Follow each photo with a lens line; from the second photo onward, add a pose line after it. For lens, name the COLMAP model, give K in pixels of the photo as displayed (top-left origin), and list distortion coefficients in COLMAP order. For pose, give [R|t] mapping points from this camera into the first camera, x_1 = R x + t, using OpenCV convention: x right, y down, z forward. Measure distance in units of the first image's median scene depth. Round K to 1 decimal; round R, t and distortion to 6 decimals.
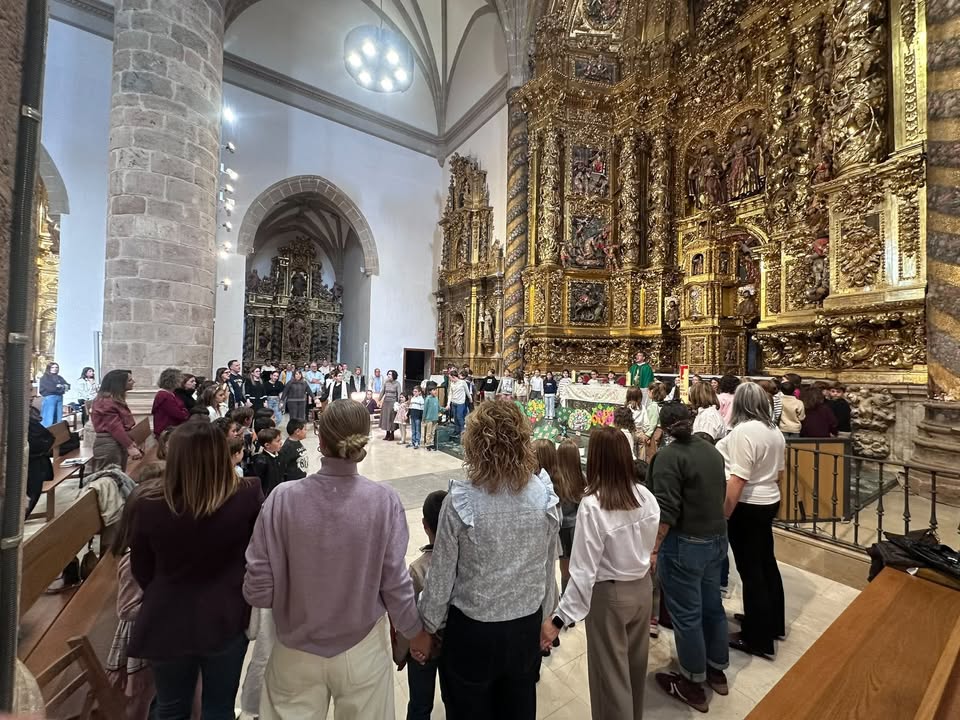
lens RADIAL K [[380.3, 0, 480.0], [0, 380.3, 360.0], [0, 0, 1]] dist [-0.001140, -0.000301]
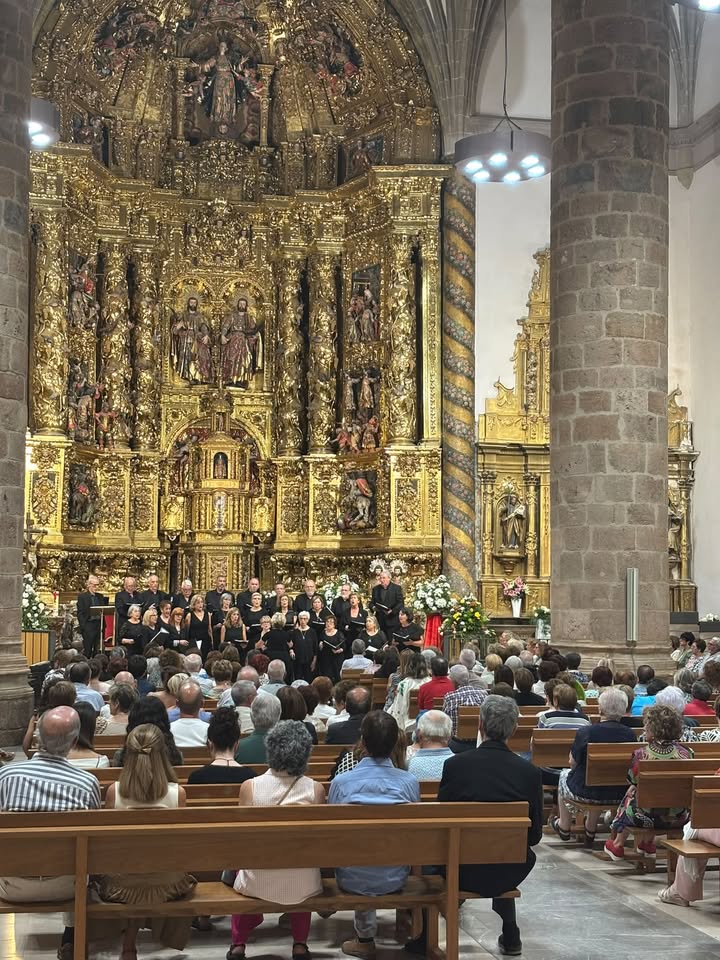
lens RADIAL K [[1479.5, 0, 360.0], [0, 1479.5, 480.0], [0, 0, 1]] dist [0.341622, -1.670420]
pose [[0.379050, 0.052080, 0.923910, -2.755467], [-0.008370, 0.998567, -0.052855, -0.069643], [-0.925338, 0.012301, 0.378942, -0.582702]]
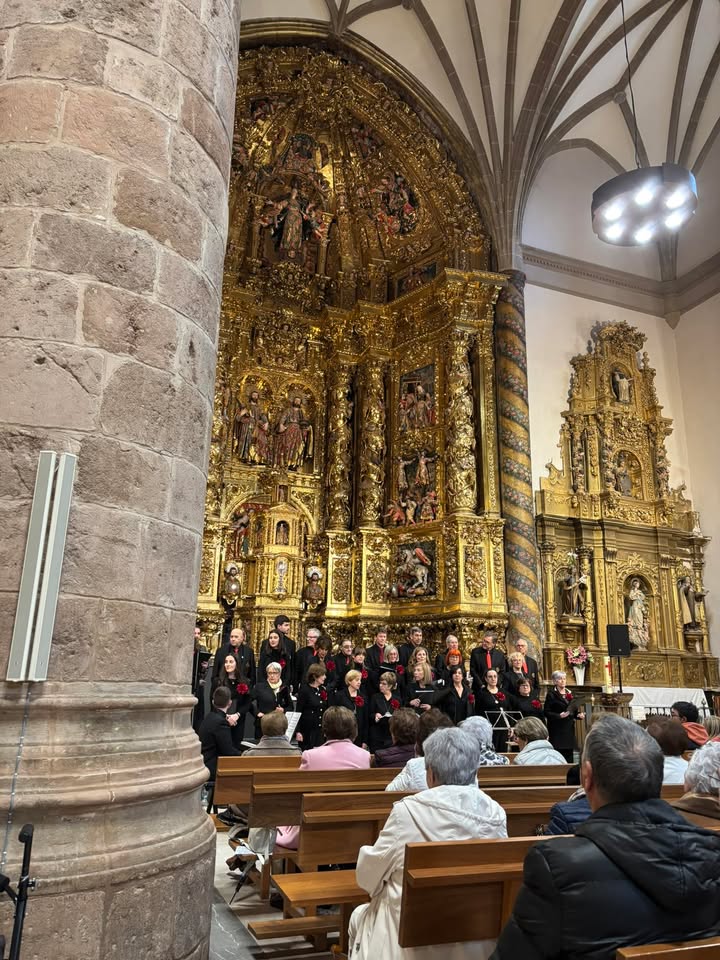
lens RADIAL K [[726.4, 0, 360.0], [0, 726.4, 480.0], [0, 0, 1]] dist [0.184328, -0.590212]
pose [[0.195900, 0.248210, 0.948691, -1.212231], [-0.025197, 0.968391, -0.248161, 0.044927], [-0.980300, 0.024711, 0.195962, 0.621295]]
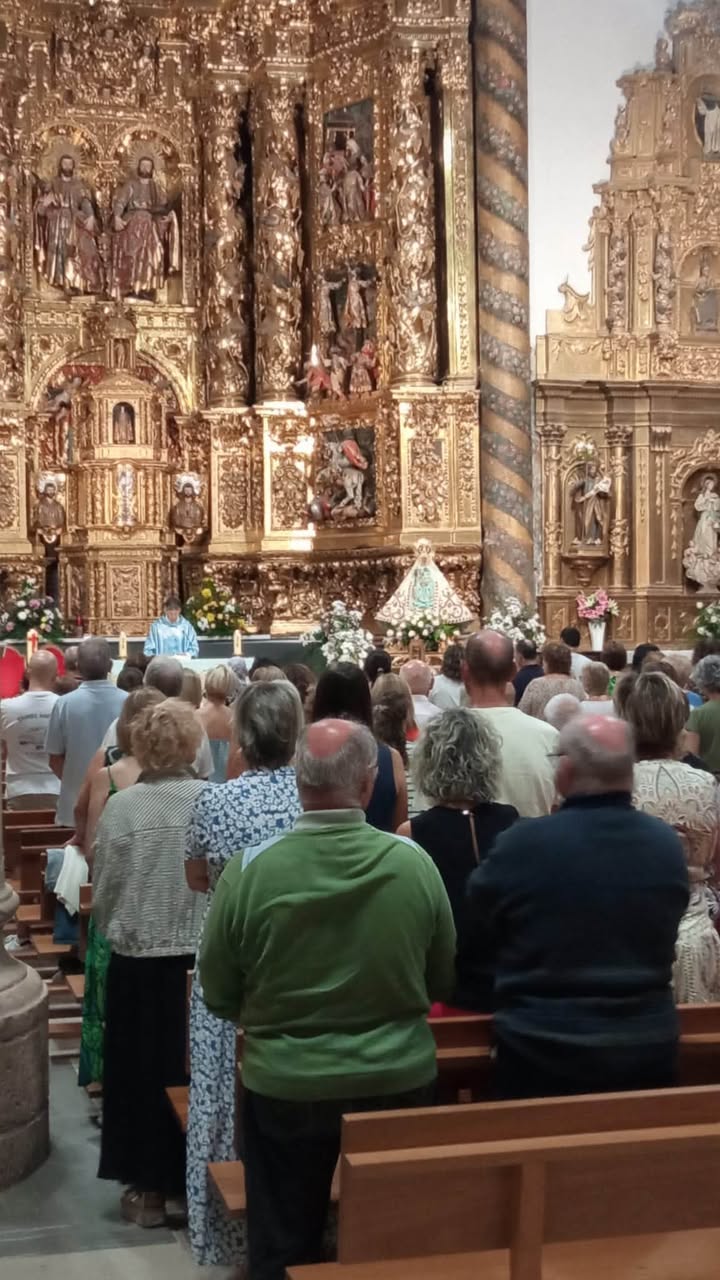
lens RADIAL K [[2109.3, 0, 360.0], [0, 2109.3, 640.0], [0, 0, 1]] dist [0.095080, 0.106088]
pose [[0.309352, -0.031554, 0.950424, -2.531793], [0.009813, 0.999502, 0.029990, -0.050877], [-0.950897, 0.000049, 0.309507, -0.230861]]
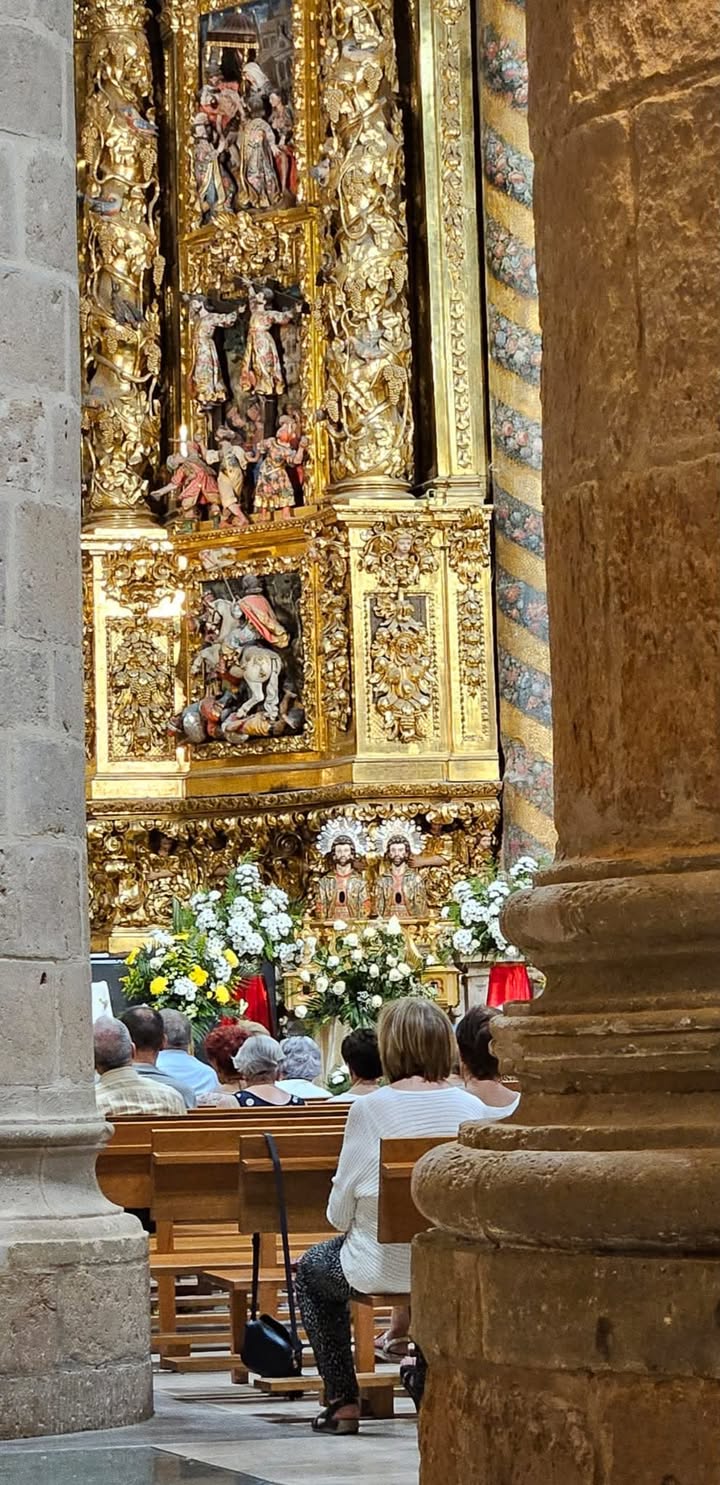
lens RADIAL K [[4944.1, 0, 360.0], [0, 4944.1, 742.5], [0, 0, 1]] dist [-1.457858, 43.516631]
pose [[0.259948, 0.027046, 0.965244, -3.497452], [0.019771, 0.999249, -0.033324, 0.007561], [-0.965420, 0.027746, 0.259218, -0.382638]]
